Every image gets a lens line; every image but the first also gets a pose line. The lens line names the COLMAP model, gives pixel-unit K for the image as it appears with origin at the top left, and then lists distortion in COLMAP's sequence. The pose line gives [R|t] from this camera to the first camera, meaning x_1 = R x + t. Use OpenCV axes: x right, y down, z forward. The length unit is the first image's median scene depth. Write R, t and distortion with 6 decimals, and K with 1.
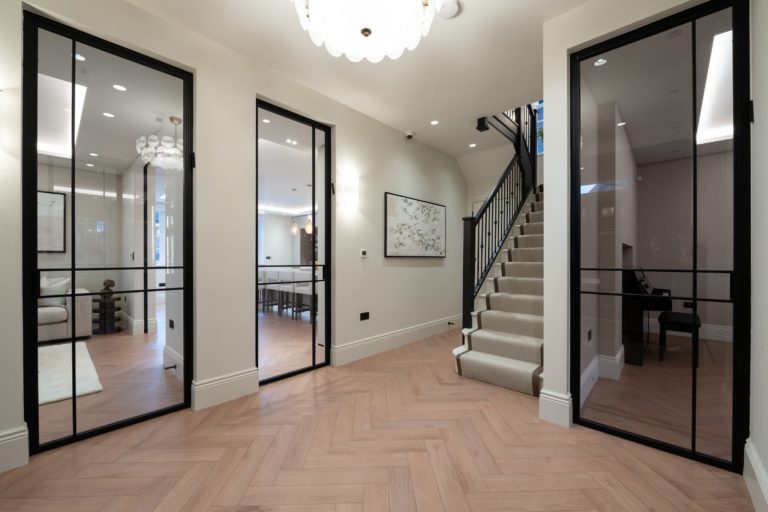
lens RADIAL K [[310.2, 0, 385.1], [0, 310.2, 257.7], [0, 0, 1]] dist [-0.006045, -0.001280]
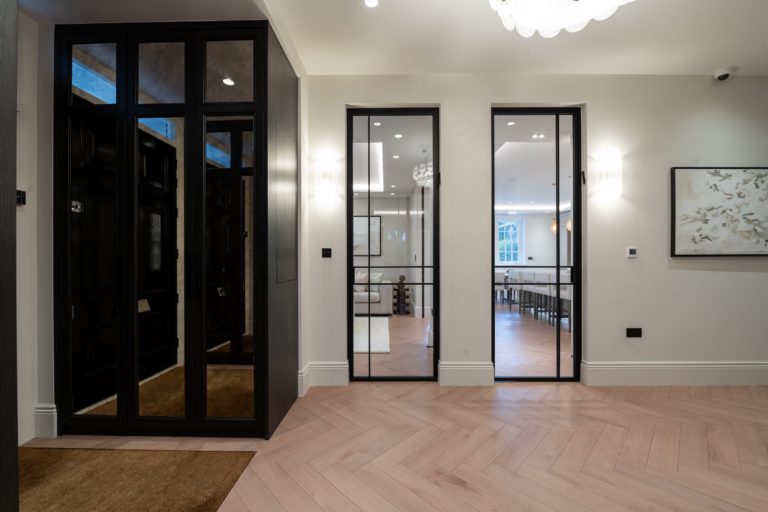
lens RADIAL K [[310.2, 0, 384.6], [0, 310.2, 257.9], [0, 0, 1]] dist [-0.006045, -0.001280]
pose [[0.674648, -0.007080, -0.738106, 0.107167], [0.006621, 0.999972, -0.003540, -0.001505], [0.738110, -0.002499, 0.674676, 0.015533]]
